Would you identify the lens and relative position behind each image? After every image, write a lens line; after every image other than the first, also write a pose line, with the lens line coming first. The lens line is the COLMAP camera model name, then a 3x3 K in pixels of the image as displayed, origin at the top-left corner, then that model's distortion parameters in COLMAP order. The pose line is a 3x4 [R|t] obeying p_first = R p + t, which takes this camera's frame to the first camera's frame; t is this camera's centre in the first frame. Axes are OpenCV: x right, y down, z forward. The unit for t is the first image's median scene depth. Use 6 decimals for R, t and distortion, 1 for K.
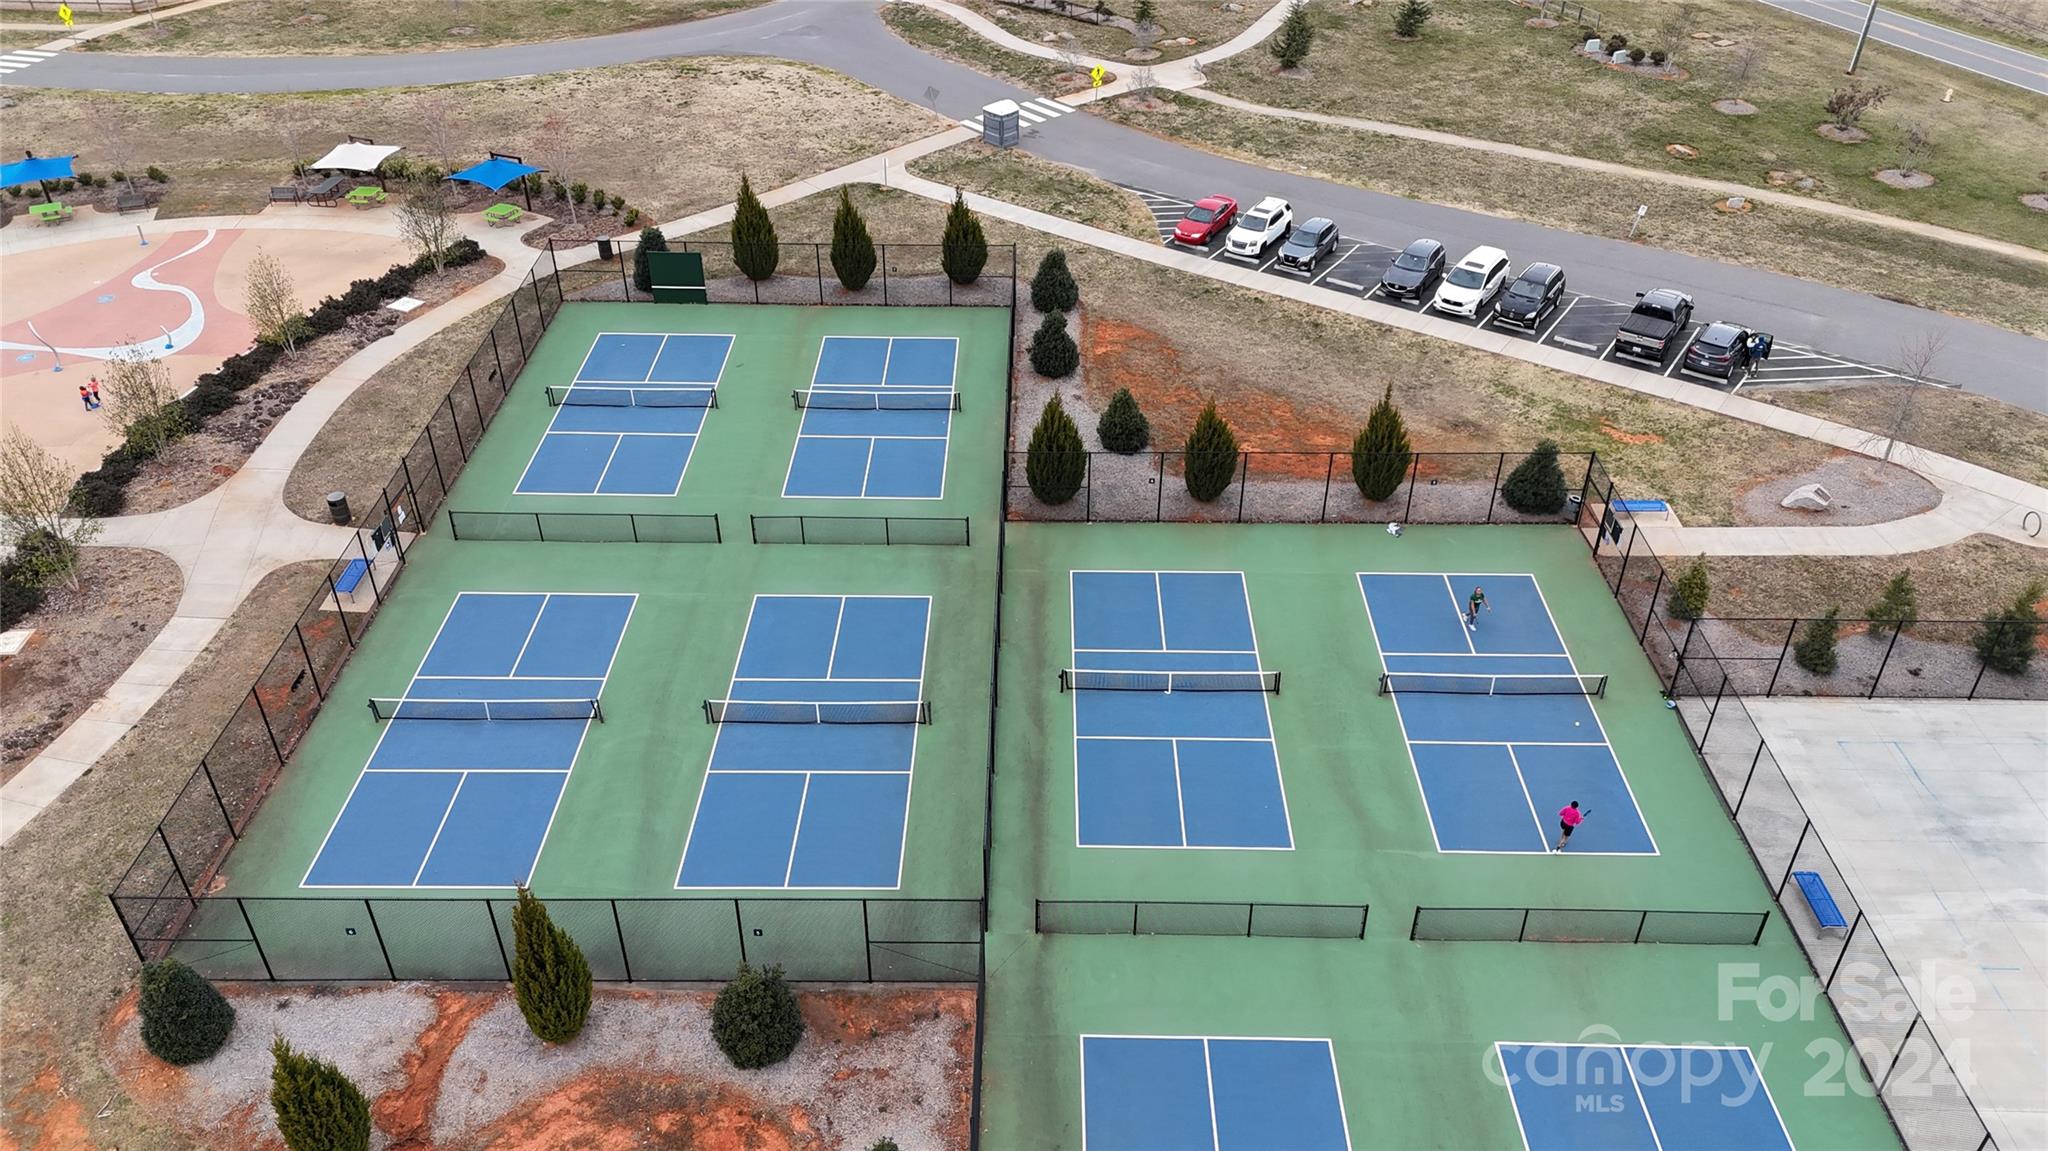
lens RADIAL K [[1476.0, 0, 1024.0], [0, 1476.0, 575.5], [0, 0, 1]] dist [0.092888, -0.114656]
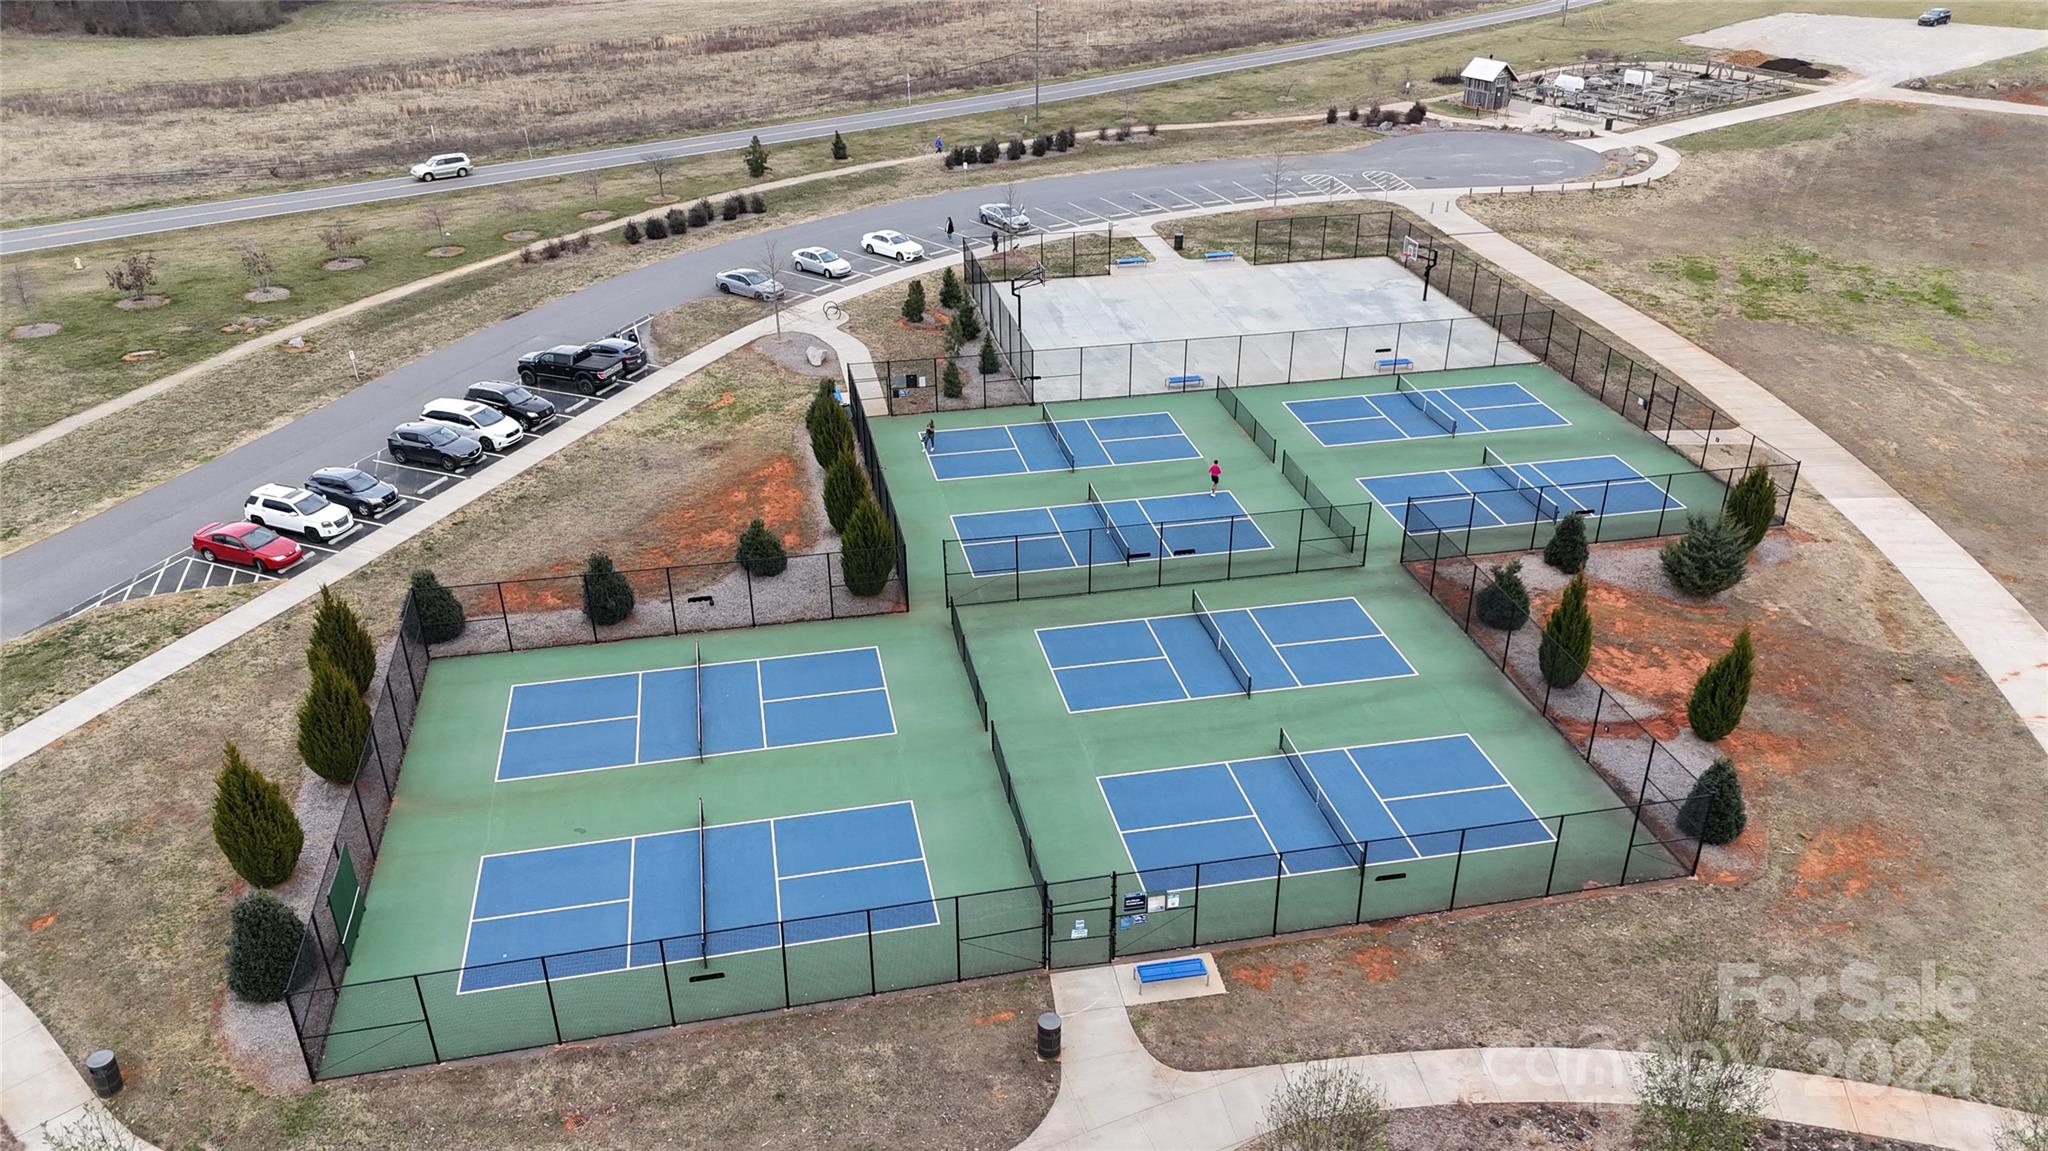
lens RADIAL K [[1491.9, 0, 1024.0], [0, 1491.9, 575.5], [0, 0, 1]] dist [0.010154, 0.000364]
pose [[-0.205757, -0.470652, 0.857992, -0.799331], [0.568101, 0.656444, 0.496330, -0.460547], [-0.796822, 0.589549, 0.132310, 0.644938]]
